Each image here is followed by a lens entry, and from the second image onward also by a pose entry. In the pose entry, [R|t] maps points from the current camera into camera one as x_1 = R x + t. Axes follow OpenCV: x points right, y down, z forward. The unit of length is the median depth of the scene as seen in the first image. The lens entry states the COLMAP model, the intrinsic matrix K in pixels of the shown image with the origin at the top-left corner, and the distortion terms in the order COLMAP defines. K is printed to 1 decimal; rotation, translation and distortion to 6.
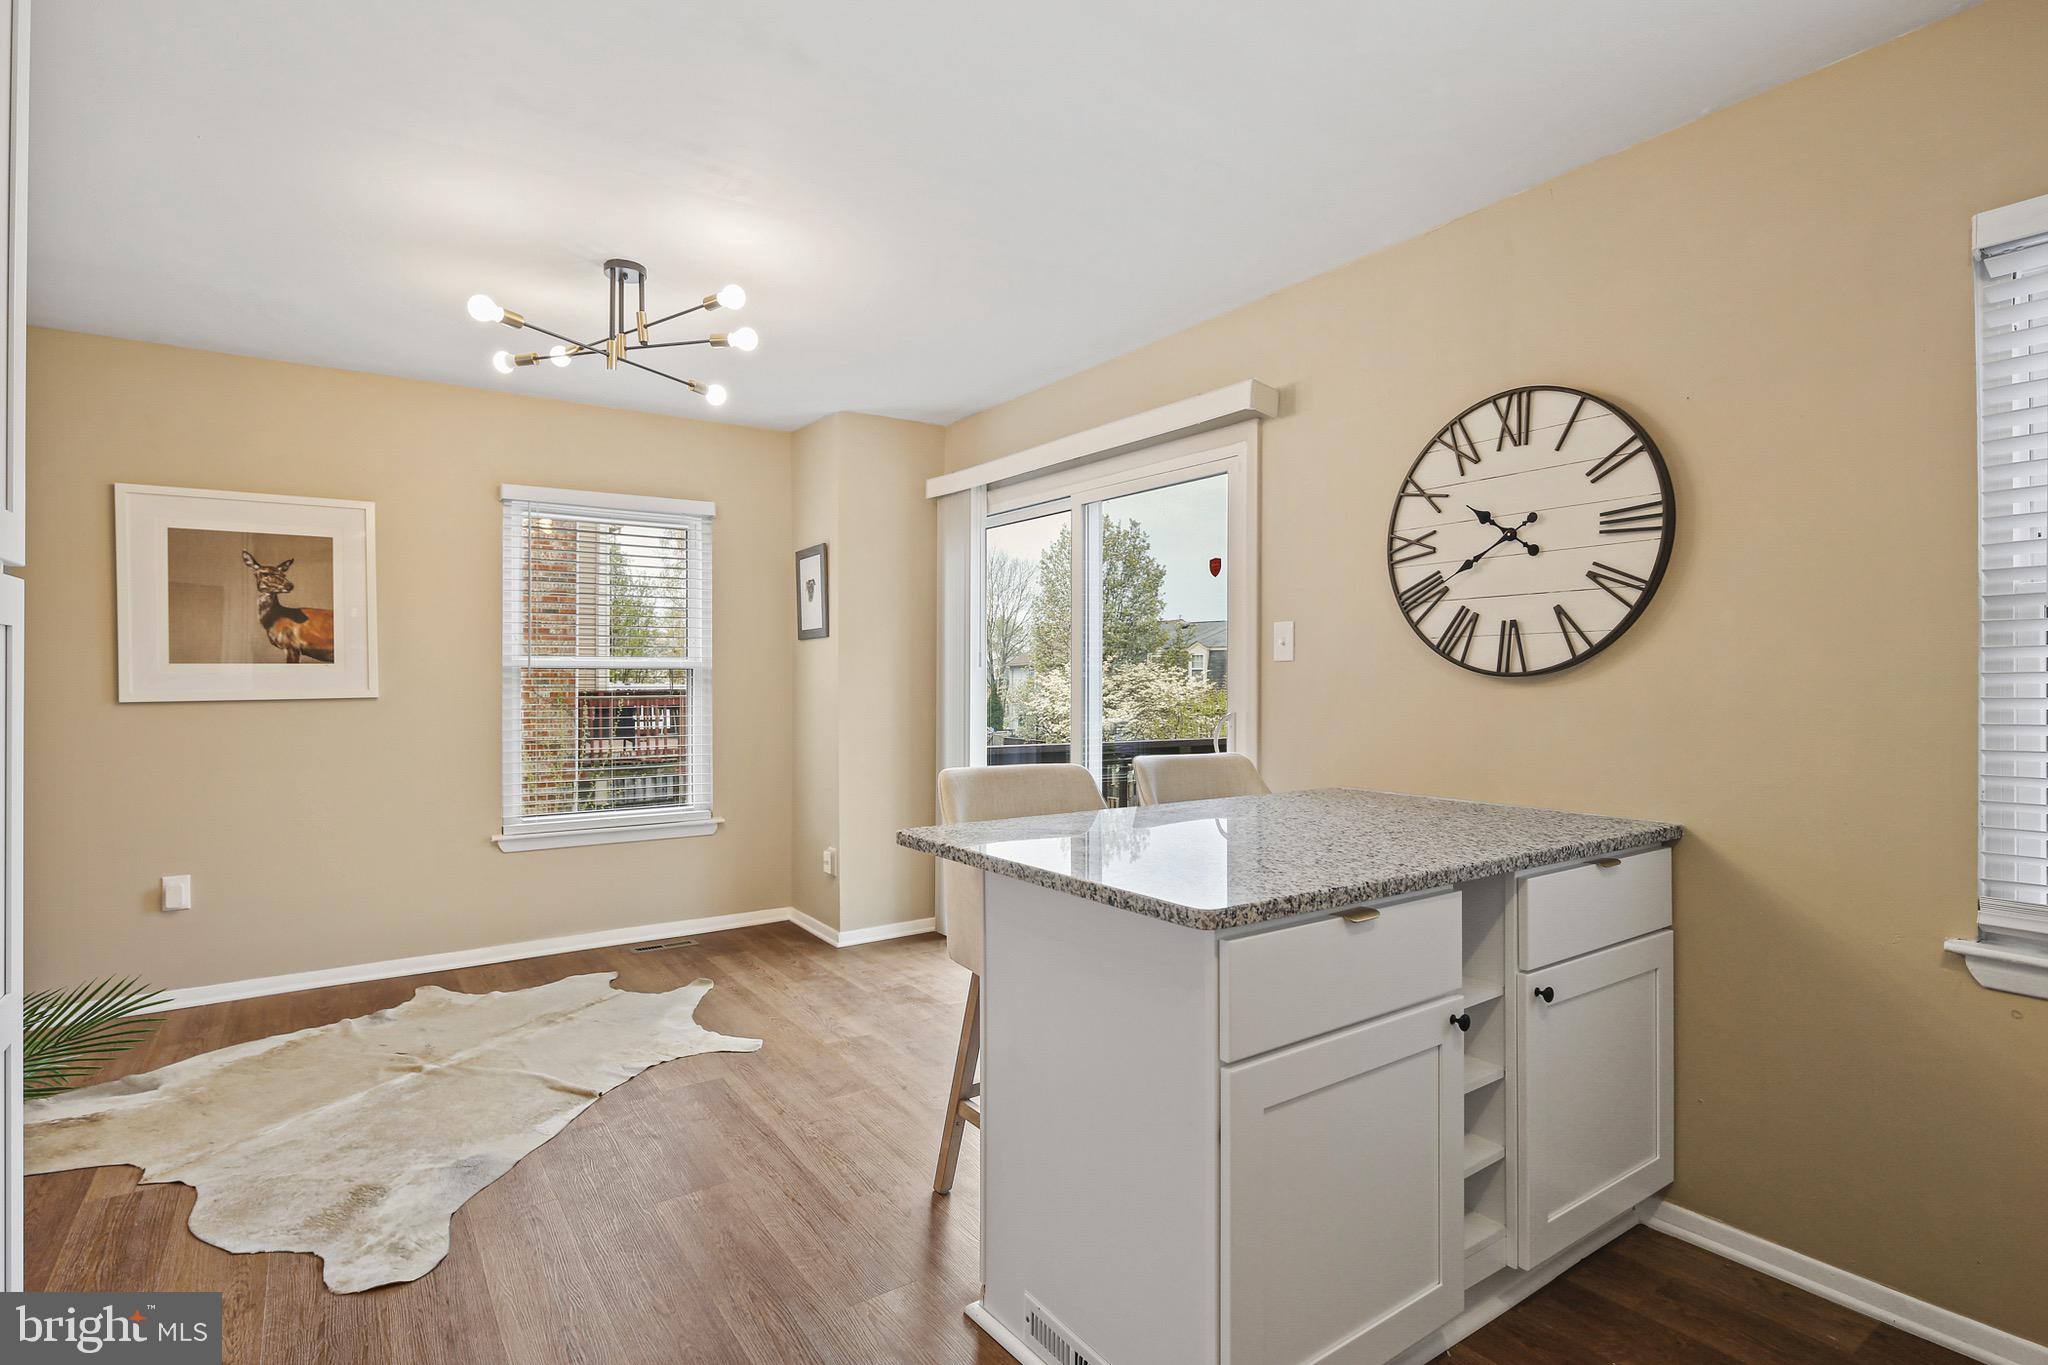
lens RADIAL K [[994.2, 0, 1022.8], [0, 994.2, 688.9], [0, 0, 1]] dist [0.001252, -0.001116]
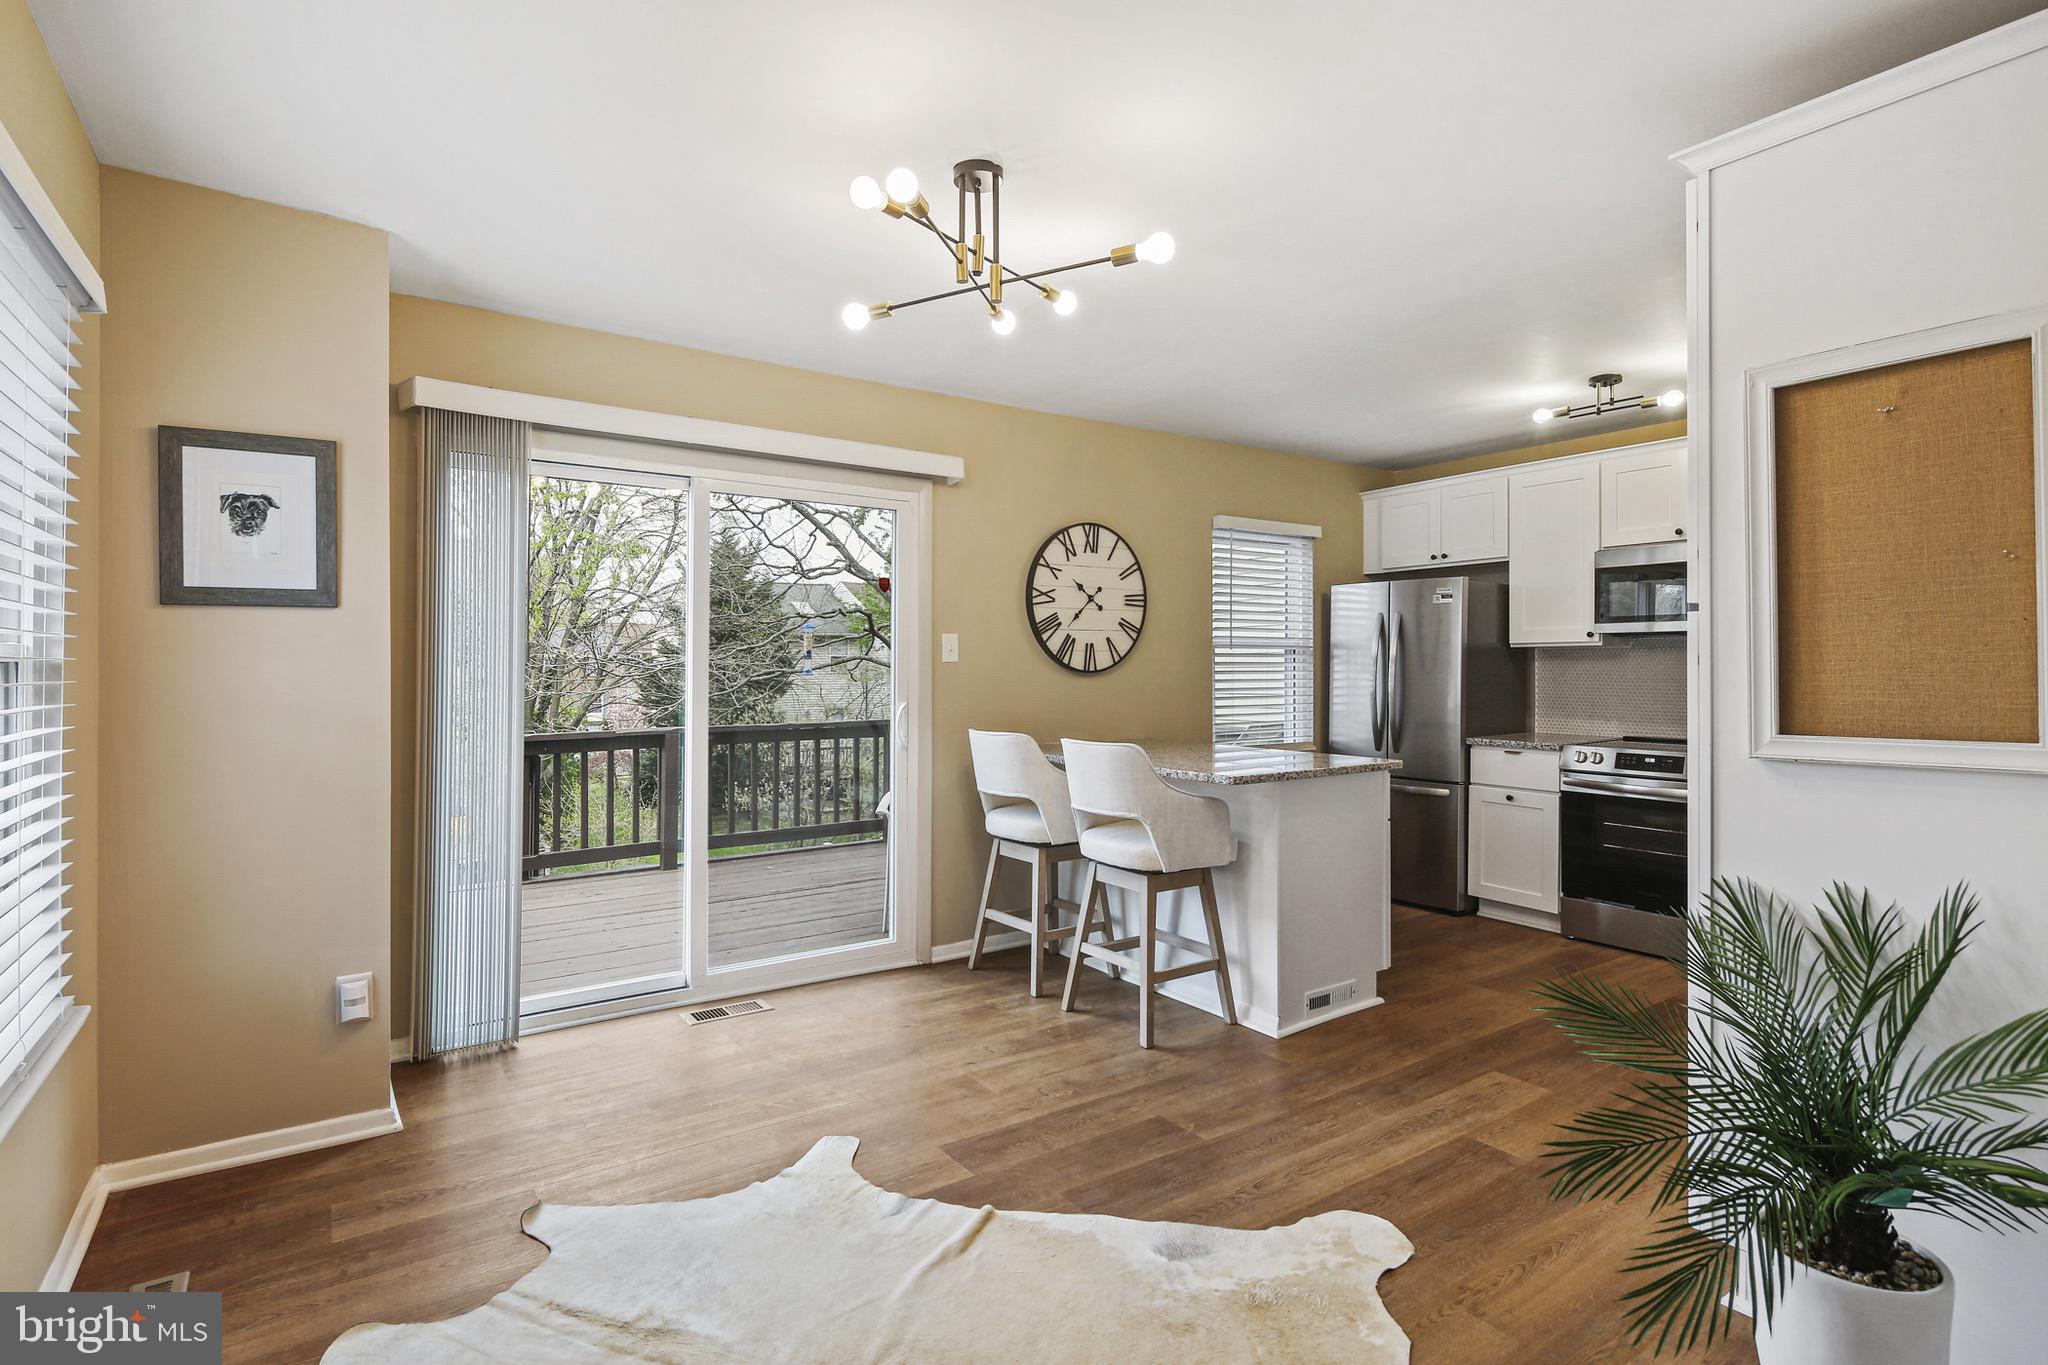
lens RADIAL K [[994.2, 0, 1020.9], [0, 994.2, 678.1], [0, 0, 1]] dist [0.001252, -0.001116]
pose [[0.003619, -0.013748, 0.999899, -1.061873], [0.009862, 0.999857, 0.013711, -0.022584], [-0.999945, 0.009812, 0.003754, 0.846491]]
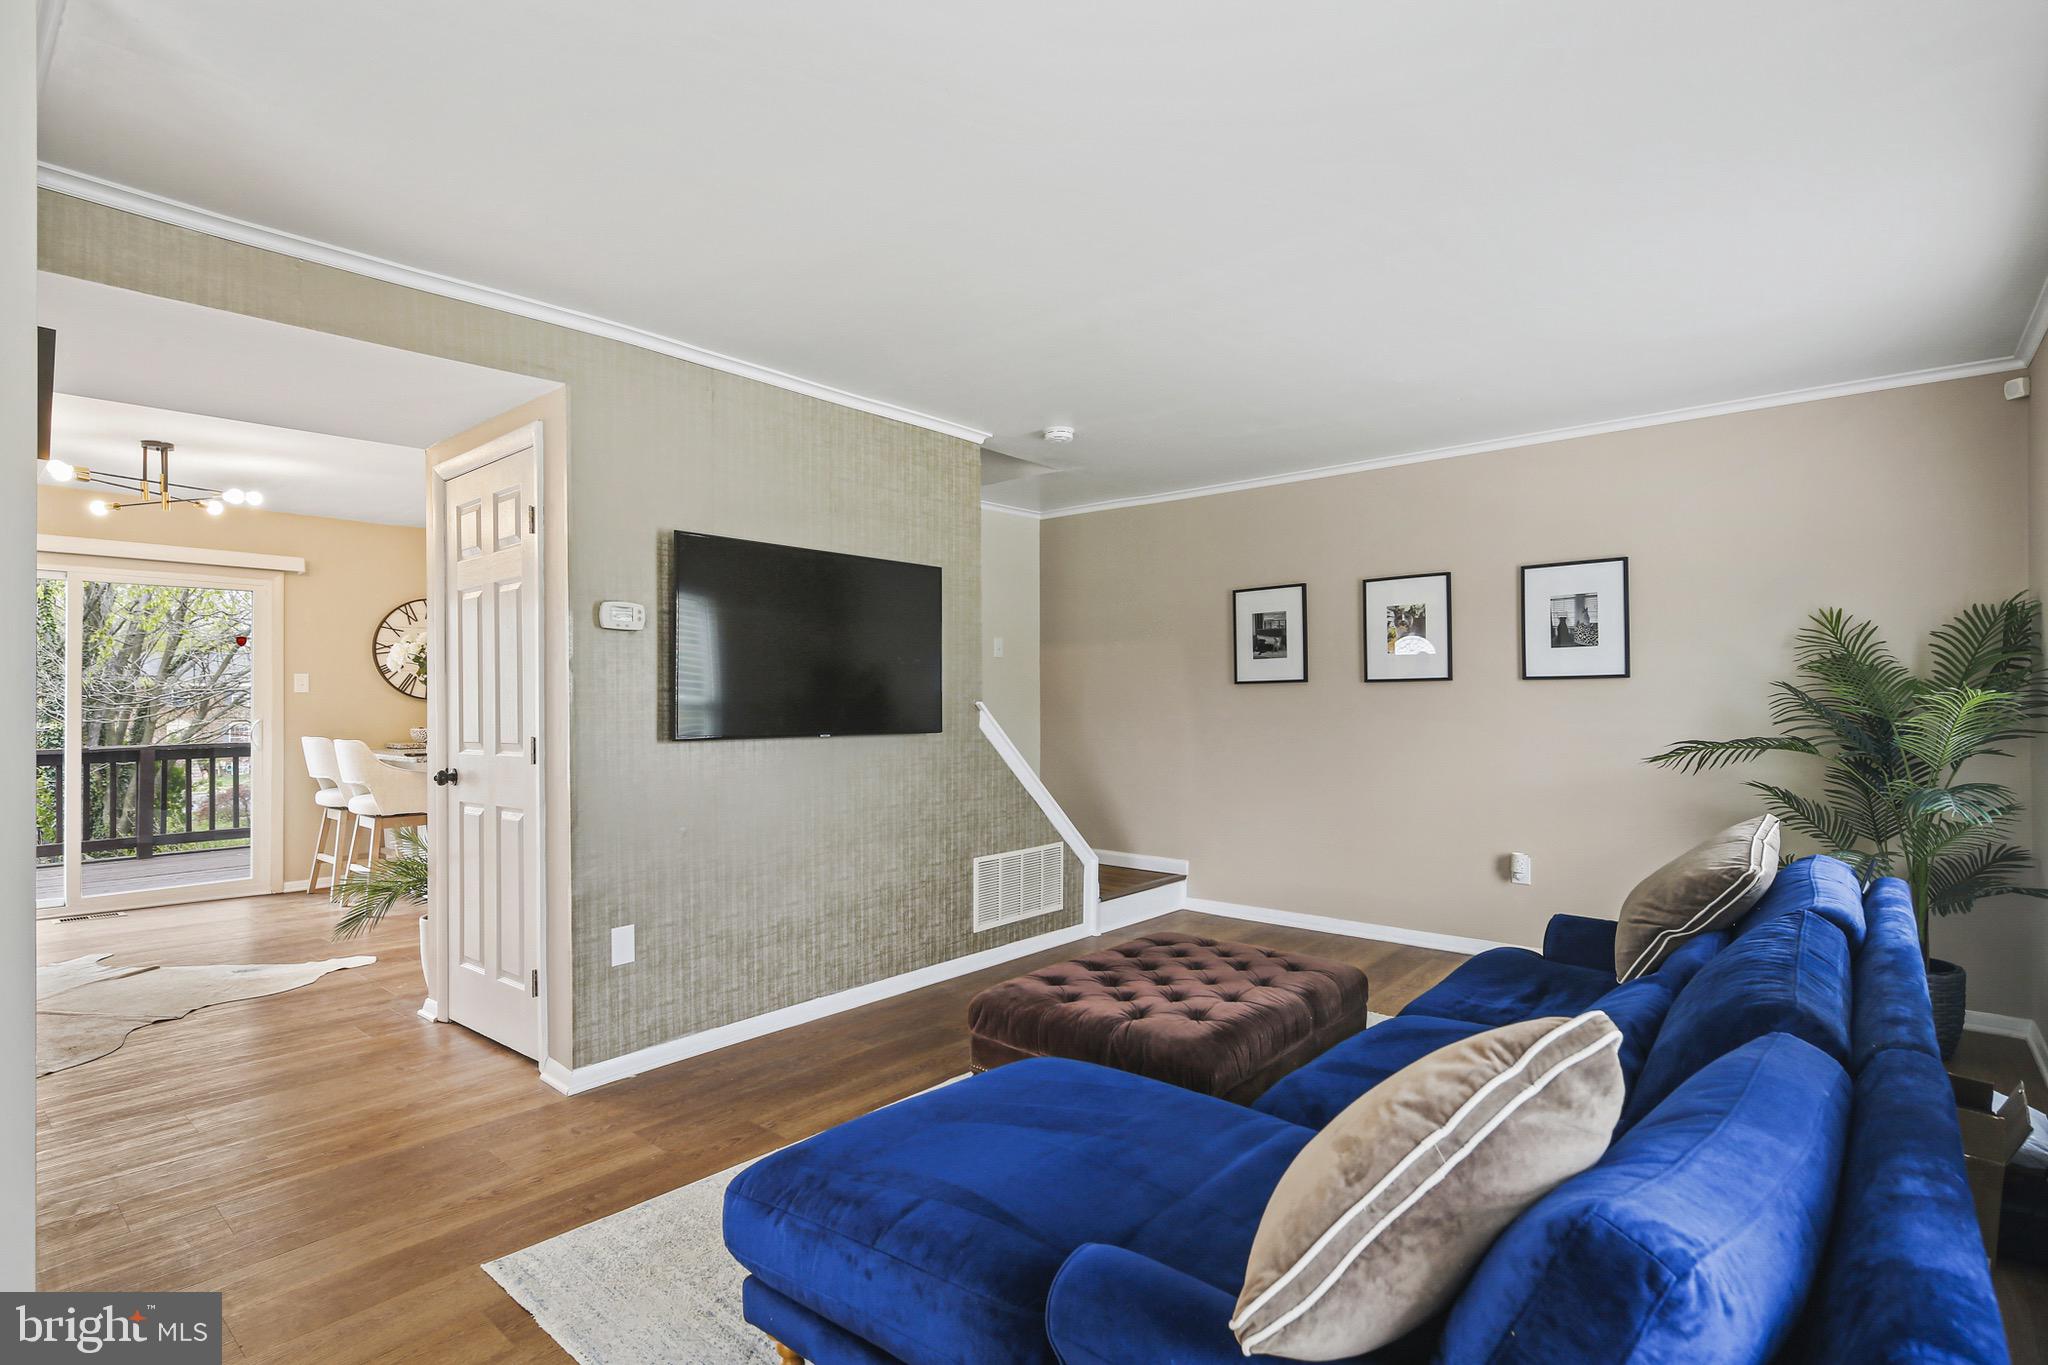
lens RADIAL K [[994.2, 0, 1021.7], [0, 994.2, 691.8], [0, 0, 1]] dist [0.001252, -0.001116]
pose [[-0.243034, 0.005567, 0.970002, -1.987627], [0.010154, 0.999943, -0.003194, -0.008032], [-0.969965, 0.009073, -0.243077, 0.047385]]
